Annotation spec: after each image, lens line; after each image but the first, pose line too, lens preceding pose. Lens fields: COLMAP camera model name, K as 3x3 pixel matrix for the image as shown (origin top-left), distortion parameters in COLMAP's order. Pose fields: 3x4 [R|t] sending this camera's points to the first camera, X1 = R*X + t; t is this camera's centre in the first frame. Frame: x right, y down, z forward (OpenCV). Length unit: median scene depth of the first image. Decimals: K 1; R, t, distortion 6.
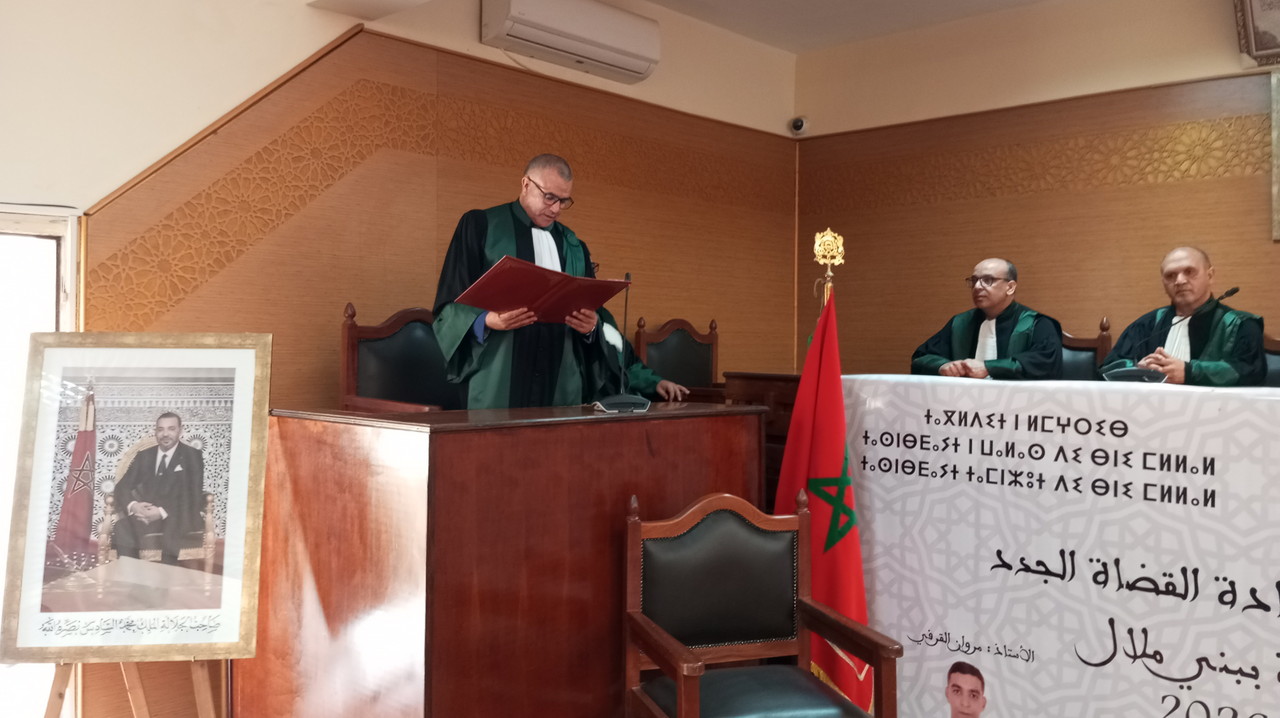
lens RADIAL K [[1044.5, 0, 643.6], [0, 1044.5, 356.5], [0, 0, 1]] dist [0.081914, -0.177758]
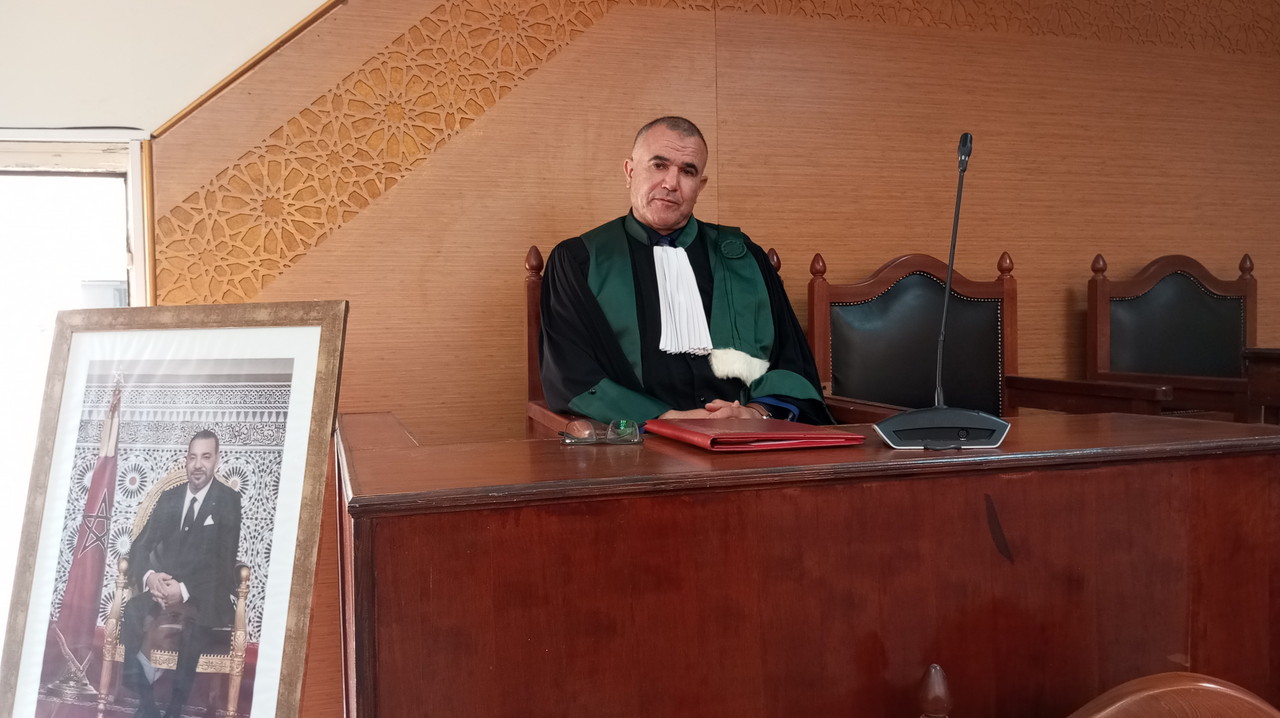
lens RADIAL K [[1044.5, 0, 643.6], [0, 1044.5, 356.5], [0, 0, 1]] dist [0.081914, -0.177758]
pose [[0.880927, -0.013733, -0.473053, 0.080269], [0.024431, 0.999566, 0.016476, 0.004975], [0.472622, -0.026071, 0.880880, 0.571503]]
